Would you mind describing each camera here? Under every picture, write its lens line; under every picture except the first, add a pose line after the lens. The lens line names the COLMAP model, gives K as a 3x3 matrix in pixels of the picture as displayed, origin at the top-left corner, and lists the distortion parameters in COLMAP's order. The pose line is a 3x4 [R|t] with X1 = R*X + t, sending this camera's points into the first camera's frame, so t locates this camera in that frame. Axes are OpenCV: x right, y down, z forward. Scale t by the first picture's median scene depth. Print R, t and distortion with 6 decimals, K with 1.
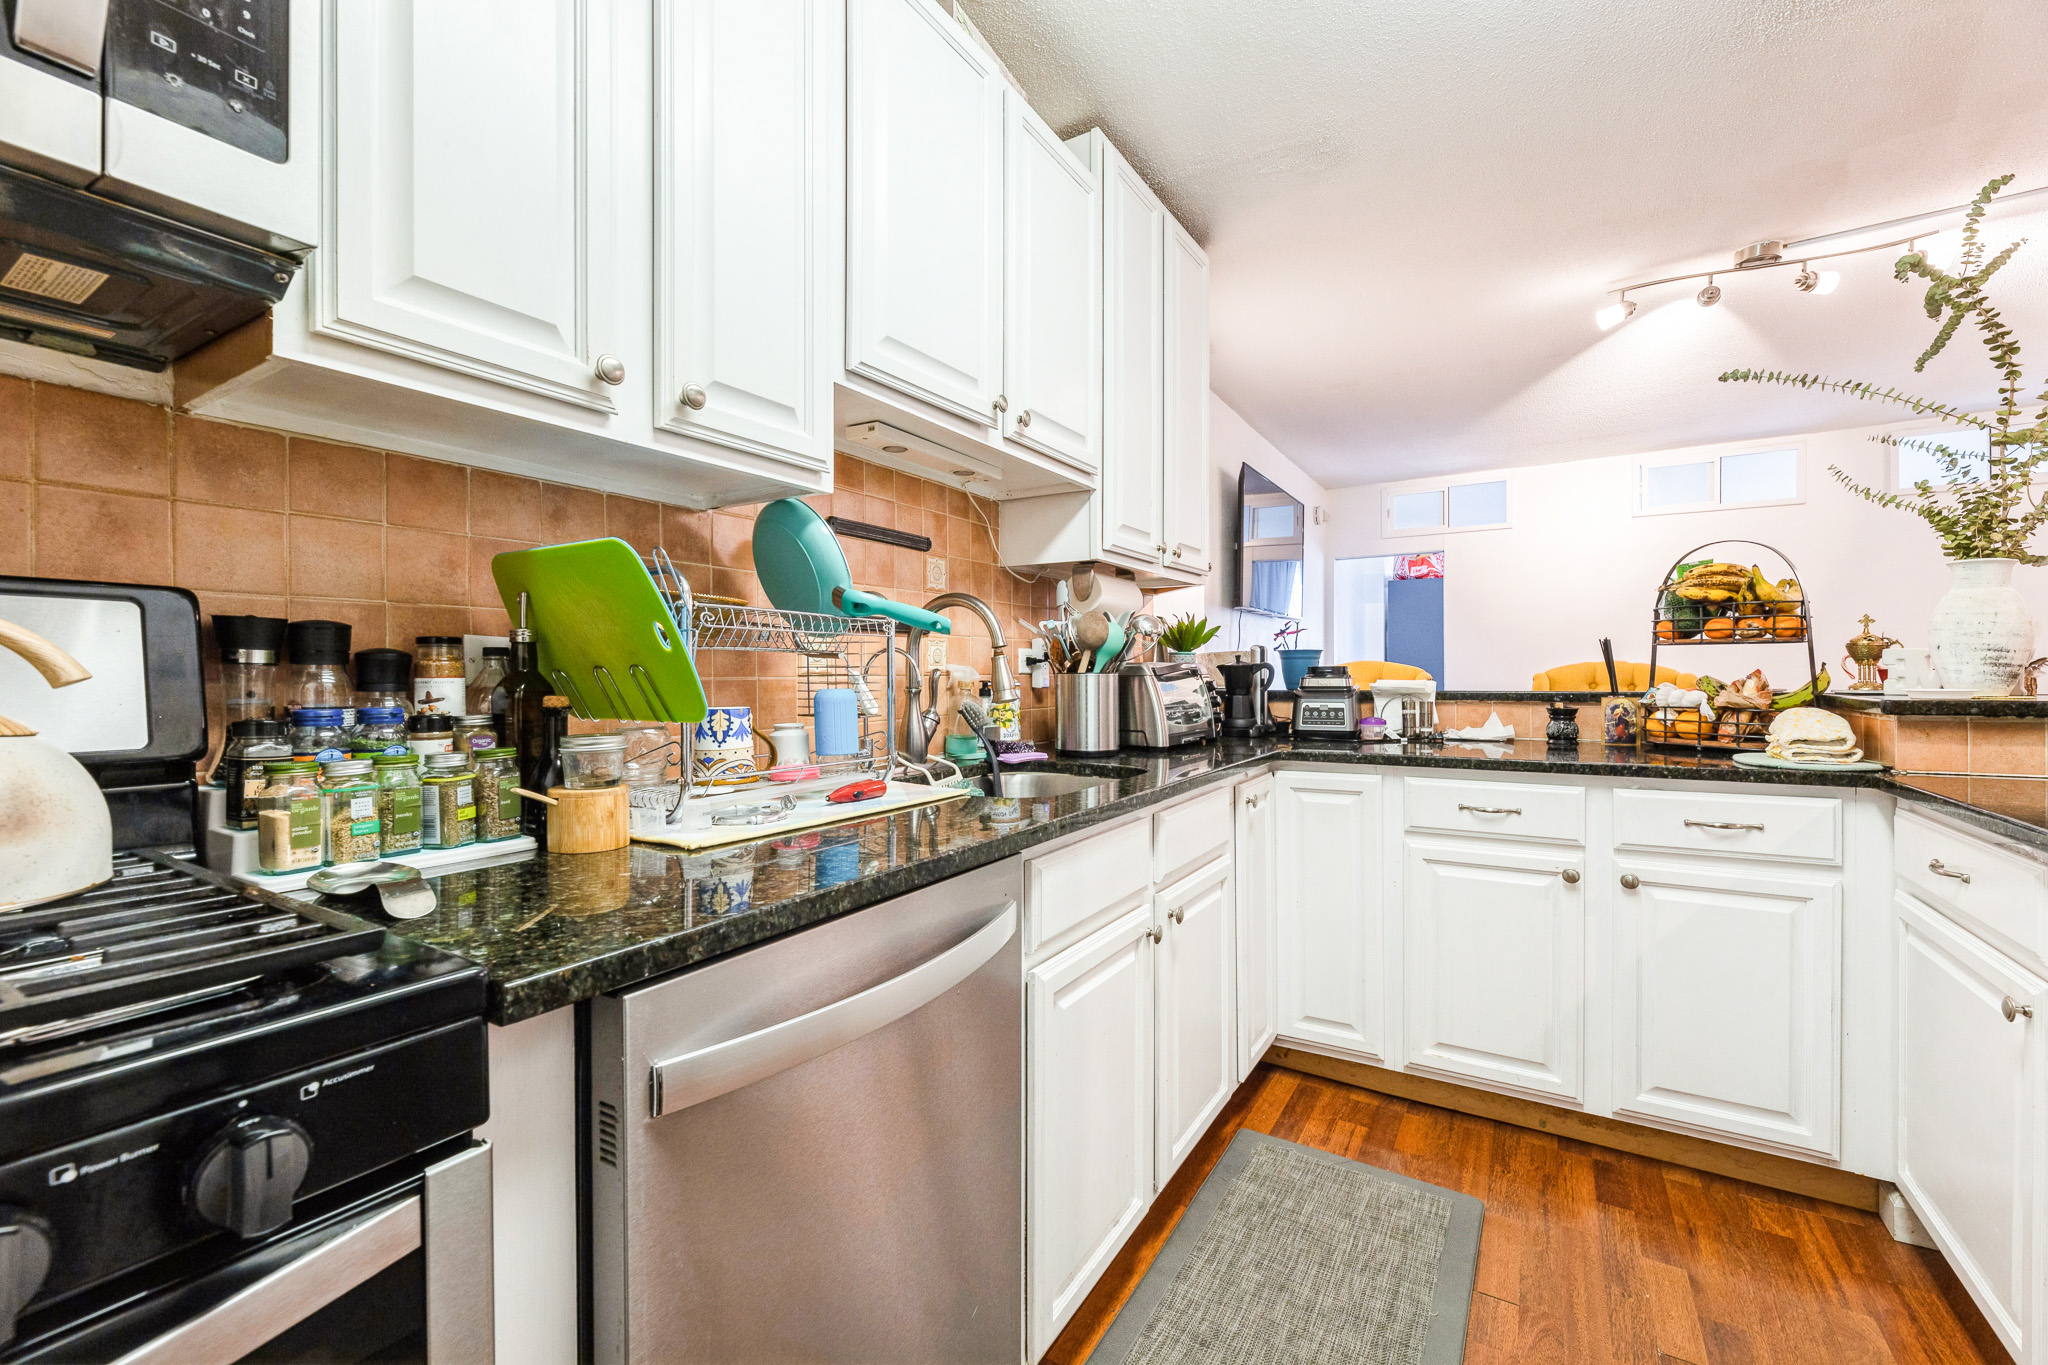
lens RADIAL K [[853.4, 0, 1026.2], [0, 853.4, 676.4], [0, 0, 1]] dist [-0.004305, -0.000511]
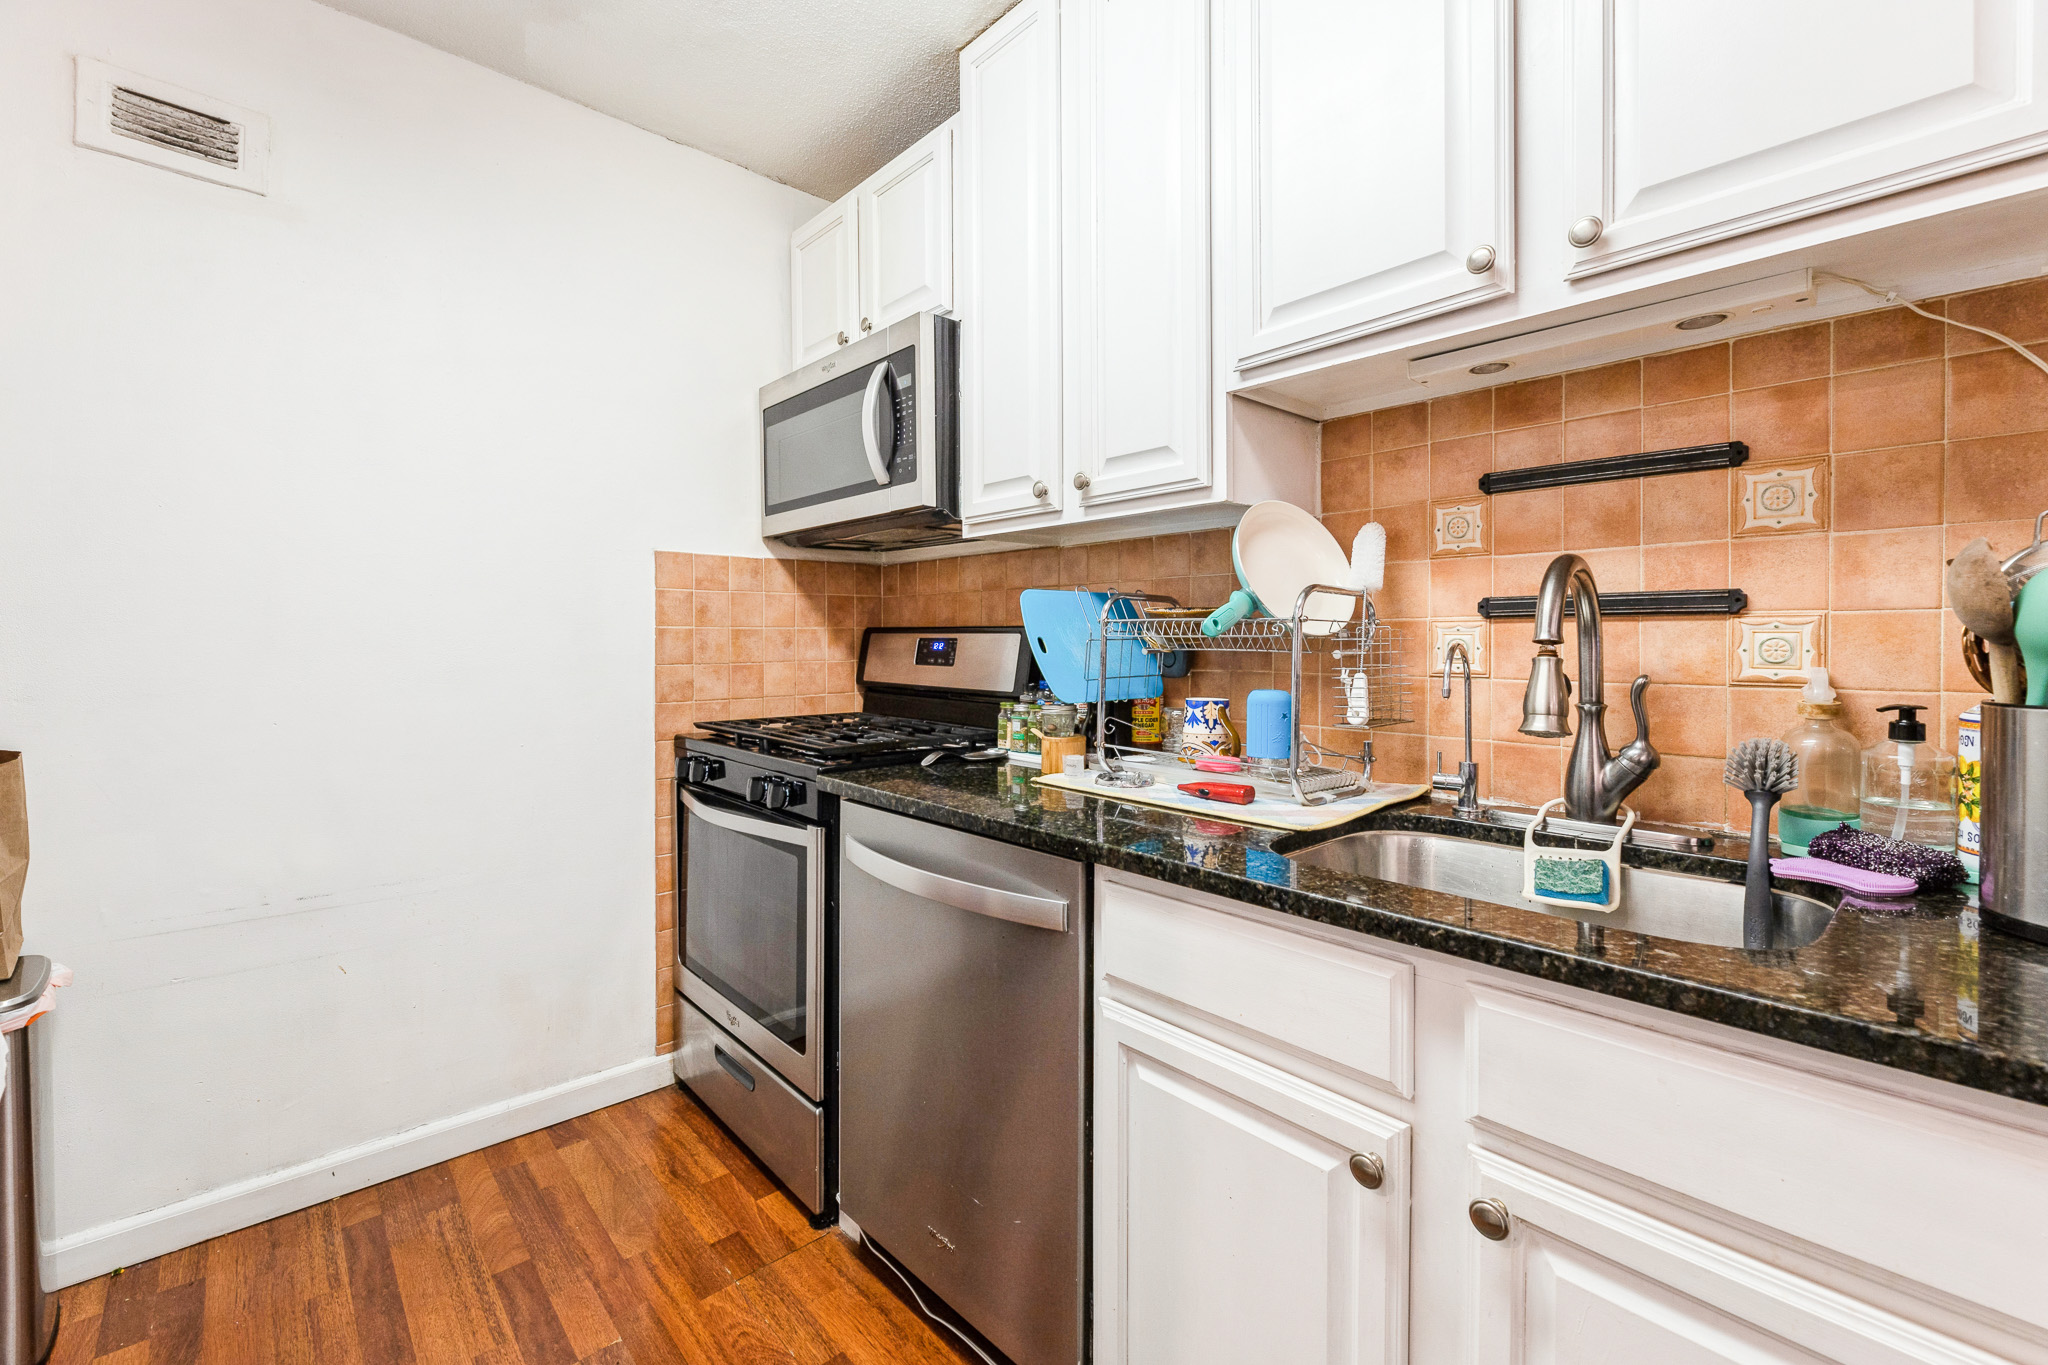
lens RADIAL K [[853.4, 0, 1029.0], [0, 853.4, 642.8], [0, 0, 1]] dist [-0.004305, -0.000511]
pose [[-0.281769, 0.014480, -0.959373, 0.786949], [0.001593, 0.999892, 0.014624, -0.055665], [0.959481, 0.002592, -0.281761, 1.001841]]
